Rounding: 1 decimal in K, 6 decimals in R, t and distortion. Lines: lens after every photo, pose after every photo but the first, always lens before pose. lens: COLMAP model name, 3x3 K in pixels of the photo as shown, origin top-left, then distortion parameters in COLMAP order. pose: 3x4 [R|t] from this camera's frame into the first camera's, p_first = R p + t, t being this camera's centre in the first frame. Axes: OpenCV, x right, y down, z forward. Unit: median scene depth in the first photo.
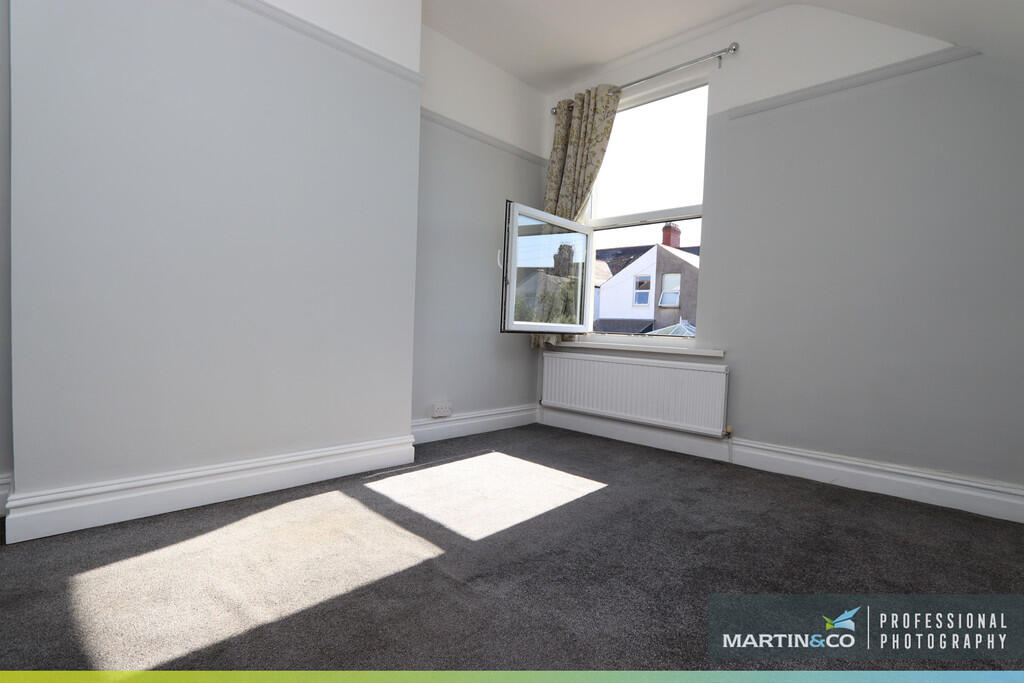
lens RADIAL K [[479.8, 0, 505.4], [0, 479.8, 339.7], [0, 0, 1]] dist [-0.023551, 0.000072]
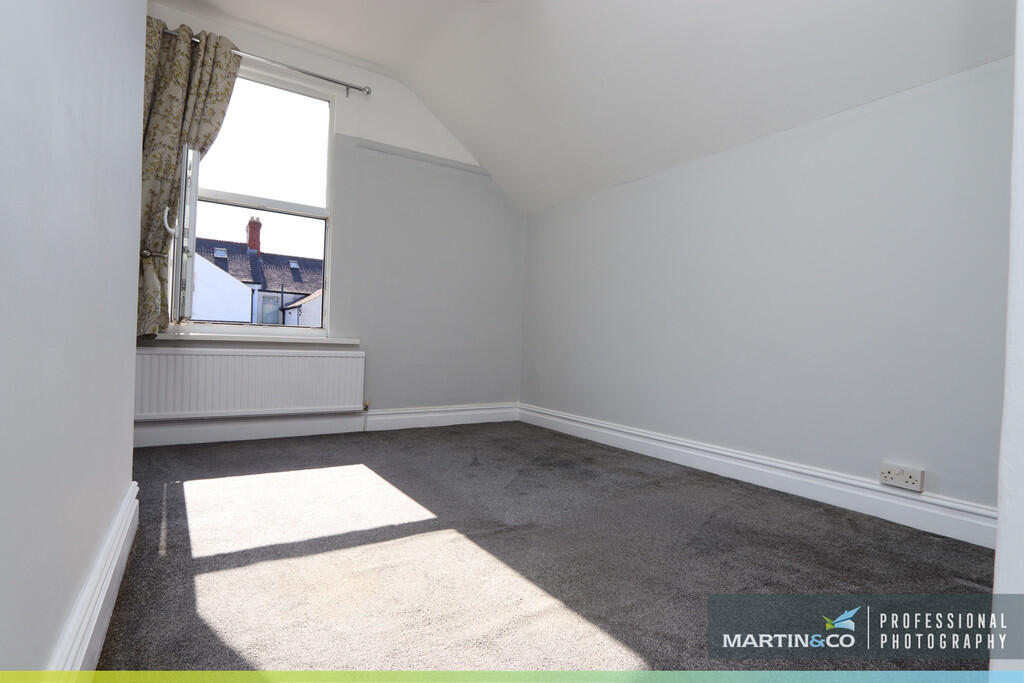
lens RADIAL K [[479.8, 0, 505.4], [0, 479.8, 339.7], [0, 0, 1]] dist [-0.023551, 0.000072]
pose [[0.245644, -0.016645, 0.969217, -0.573730], [0.002551, 0.999860, 0.016524, 0.004347], [-0.969357, -0.001587, 0.245652, 0.323006]]
